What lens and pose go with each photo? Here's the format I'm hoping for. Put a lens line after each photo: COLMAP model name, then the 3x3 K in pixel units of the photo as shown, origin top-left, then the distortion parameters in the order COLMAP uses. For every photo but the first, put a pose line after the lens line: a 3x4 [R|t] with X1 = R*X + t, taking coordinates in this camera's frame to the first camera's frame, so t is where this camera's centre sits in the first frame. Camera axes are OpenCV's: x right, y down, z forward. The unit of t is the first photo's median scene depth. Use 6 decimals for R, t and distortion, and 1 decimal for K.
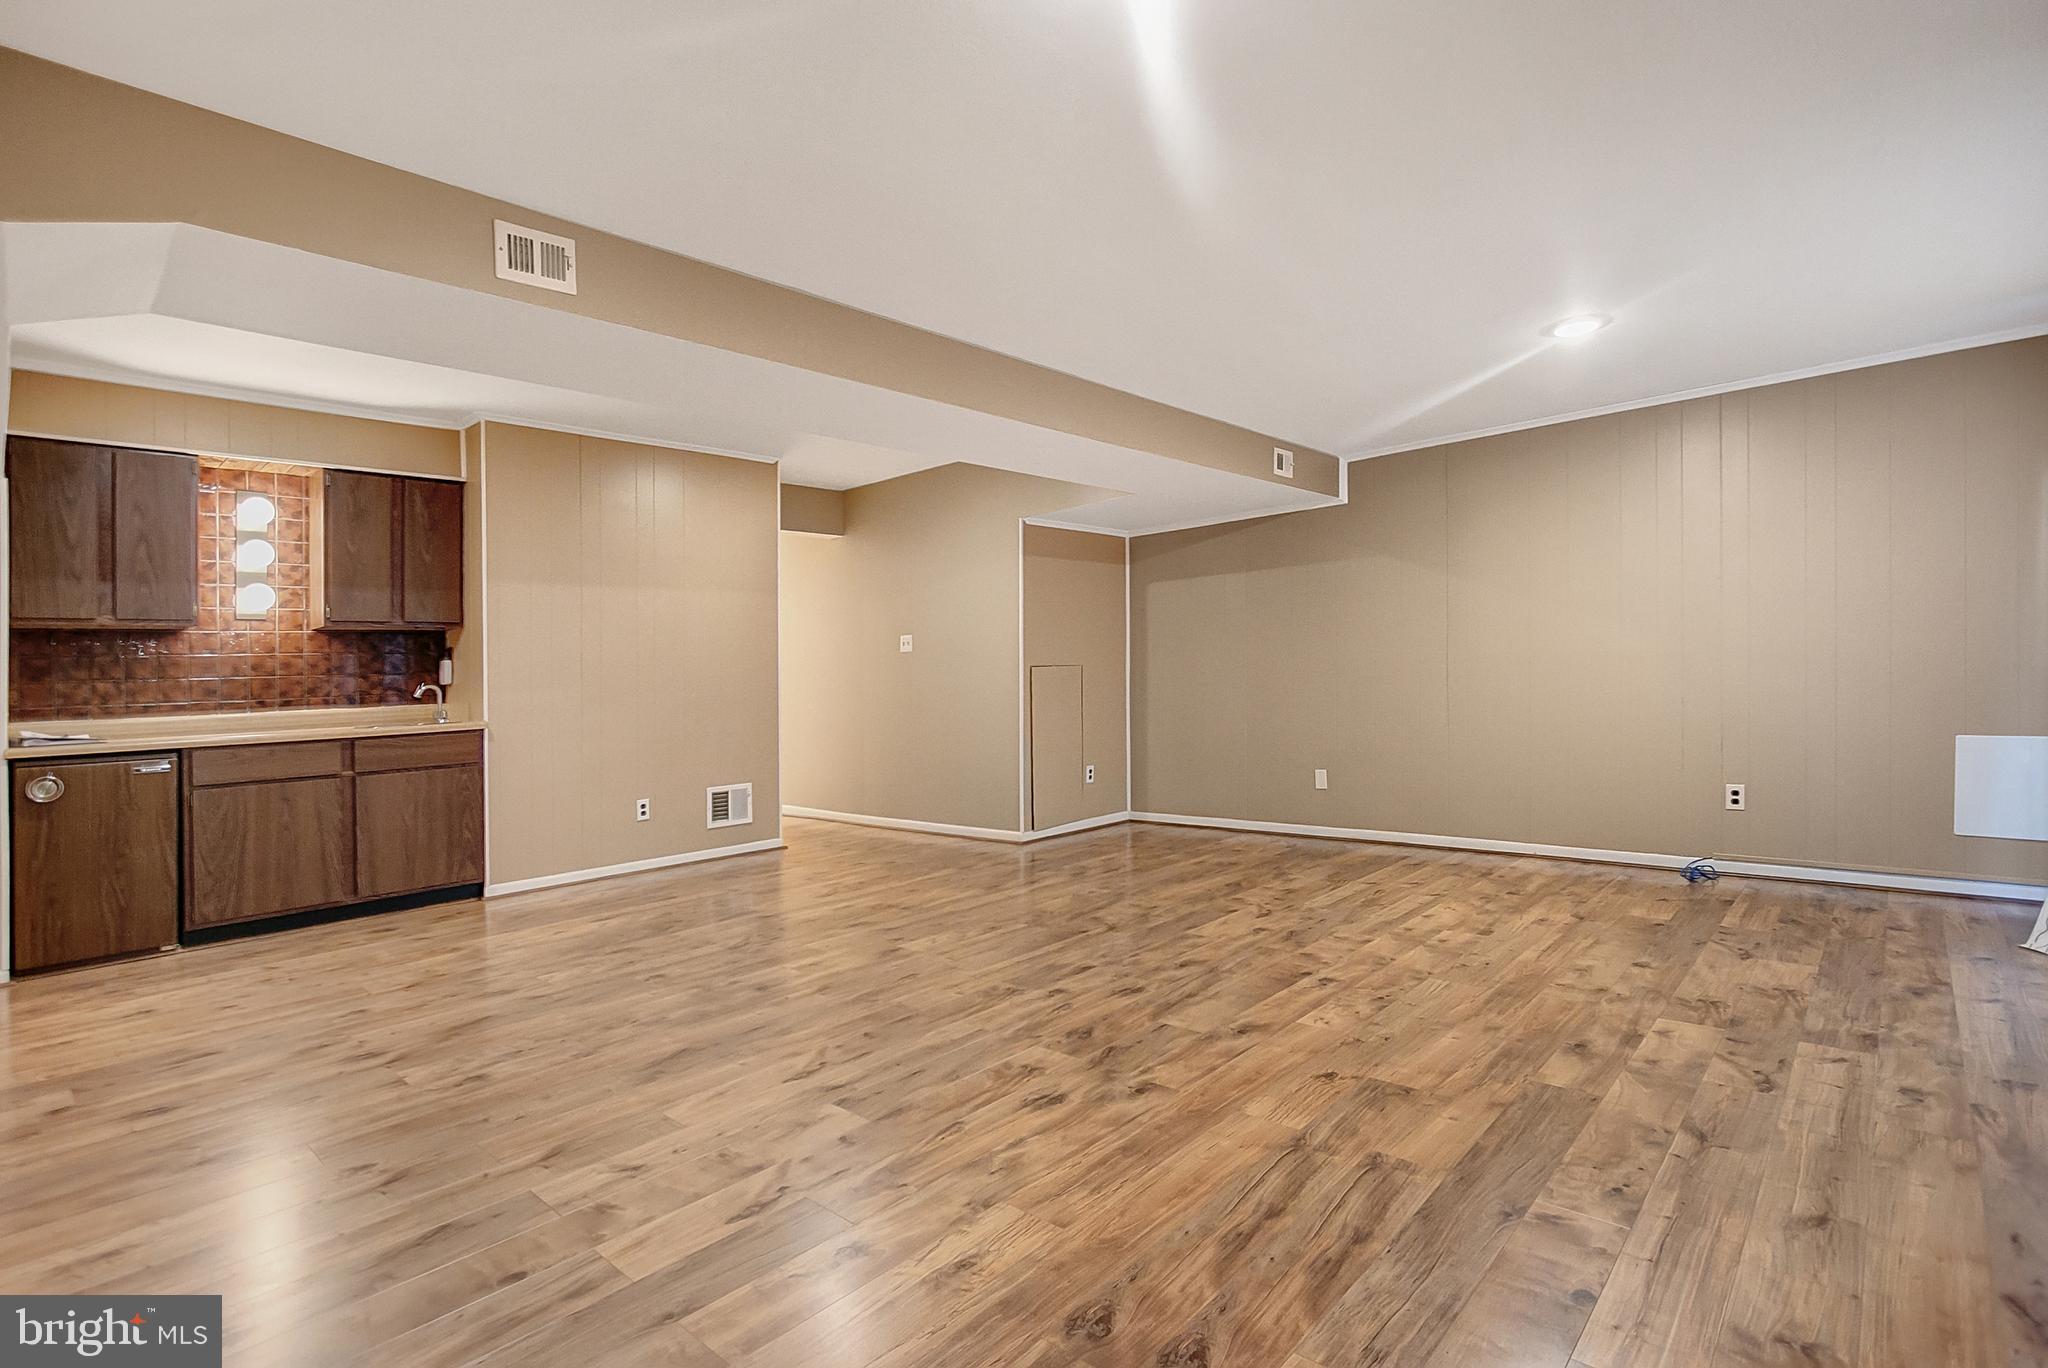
lens RADIAL K [[978.1, 0, 1058.3], [0, 978.1, 723.3], [0, 0, 1]] dist [-0.017528, 0.003876]
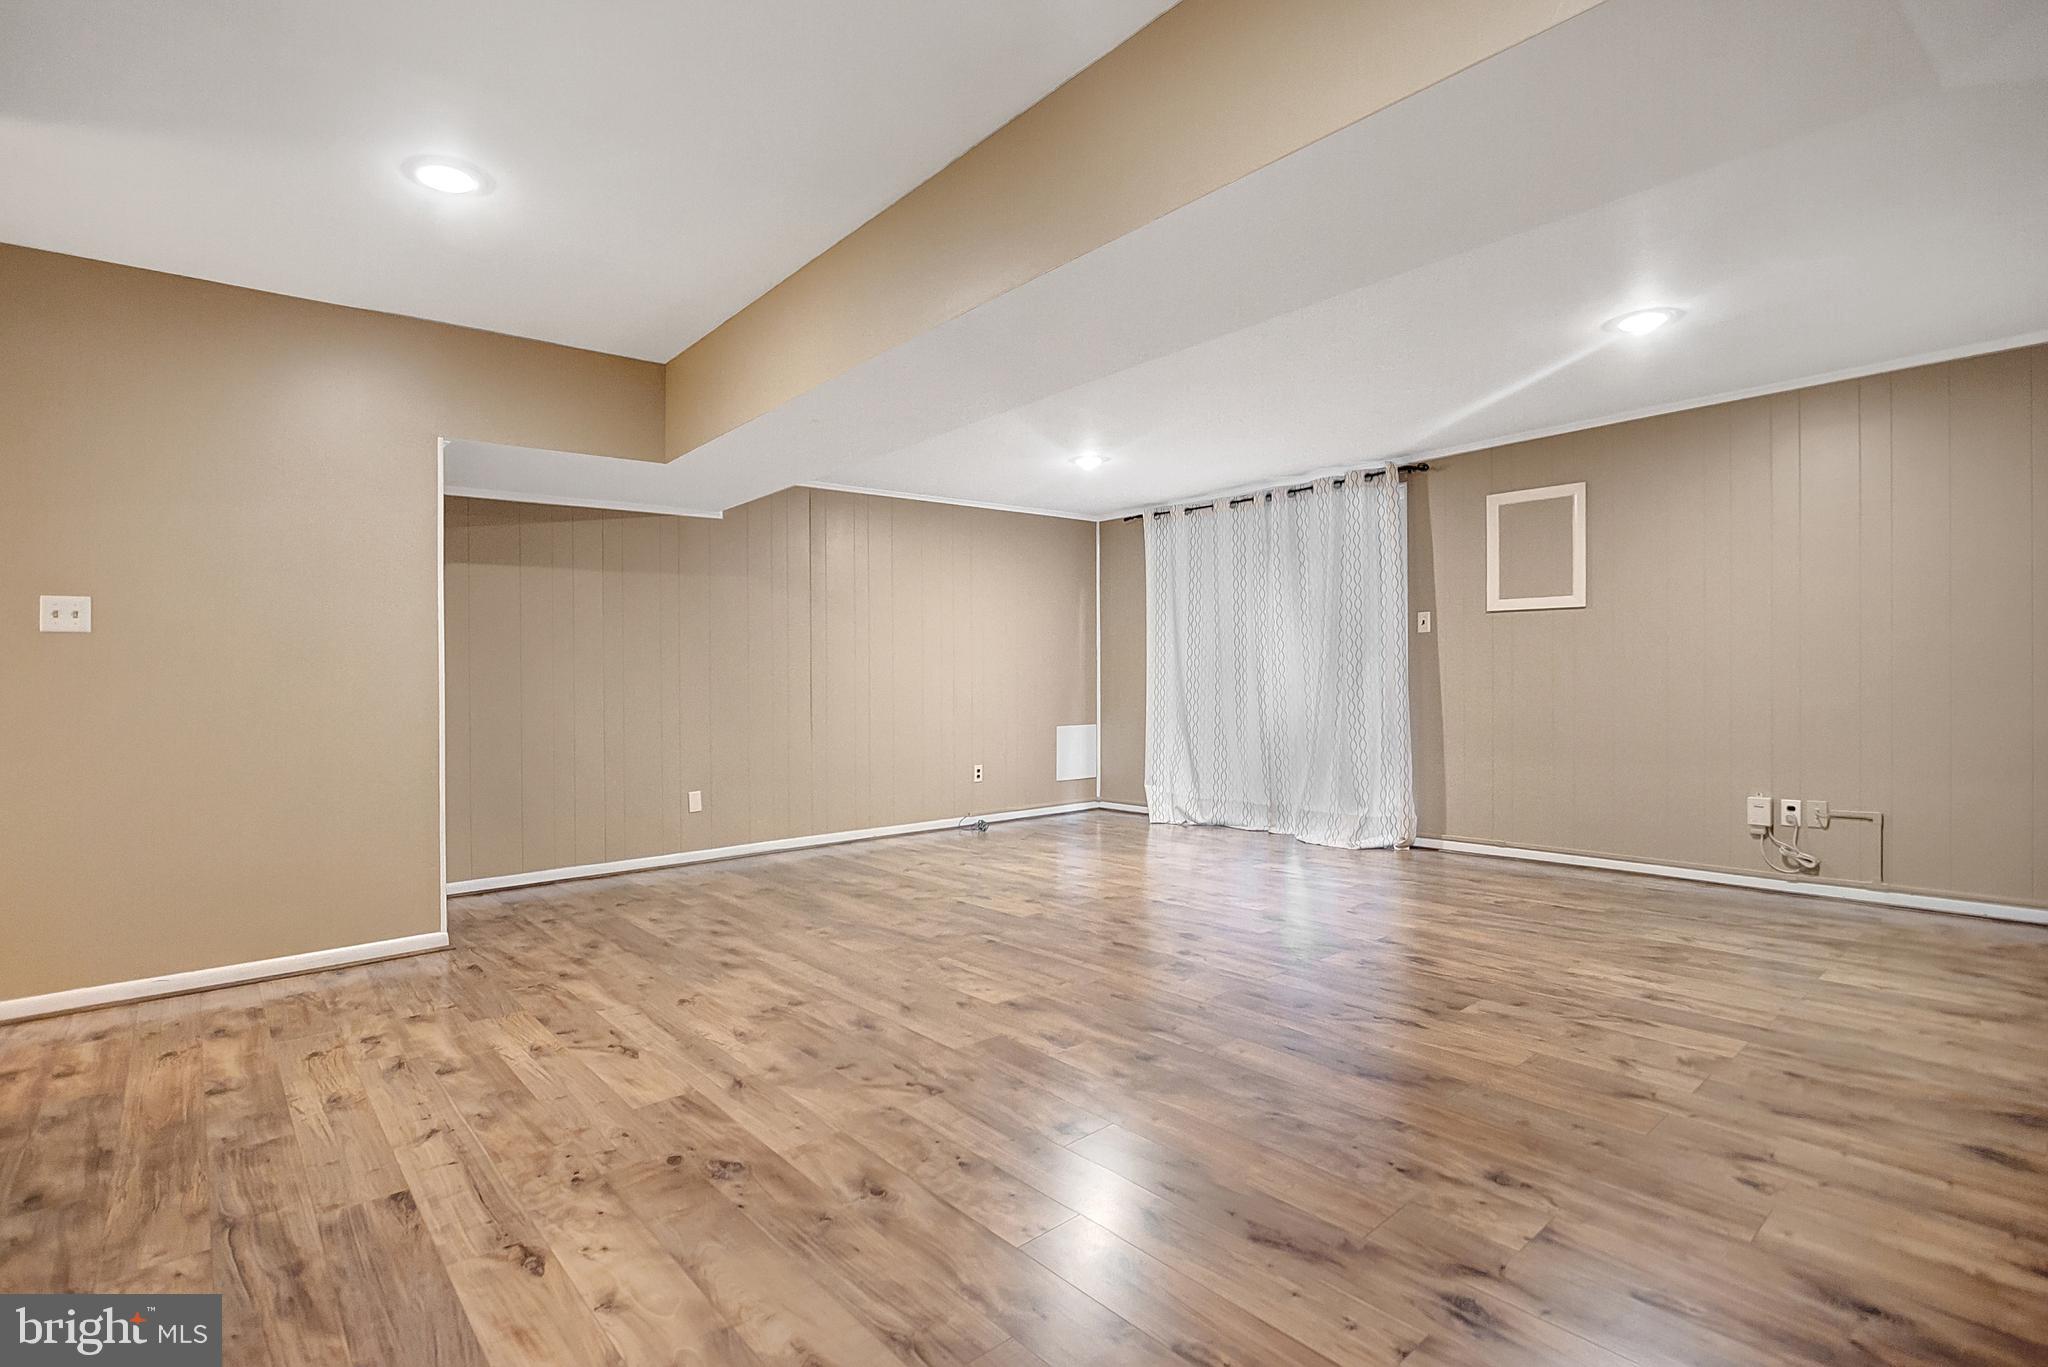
lens RADIAL K [[978.1, 0, 986.3], [0, 978.1, 660.9], [0, 0, 1]] dist [-0.017528, 0.003876]
pose [[0.152577, 0.052447, 0.986899, -1.223820], [0.059751, 0.996275, -0.062182, -0.006938], [-0.986484, 0.068456, 0.148875, 1.080662]]
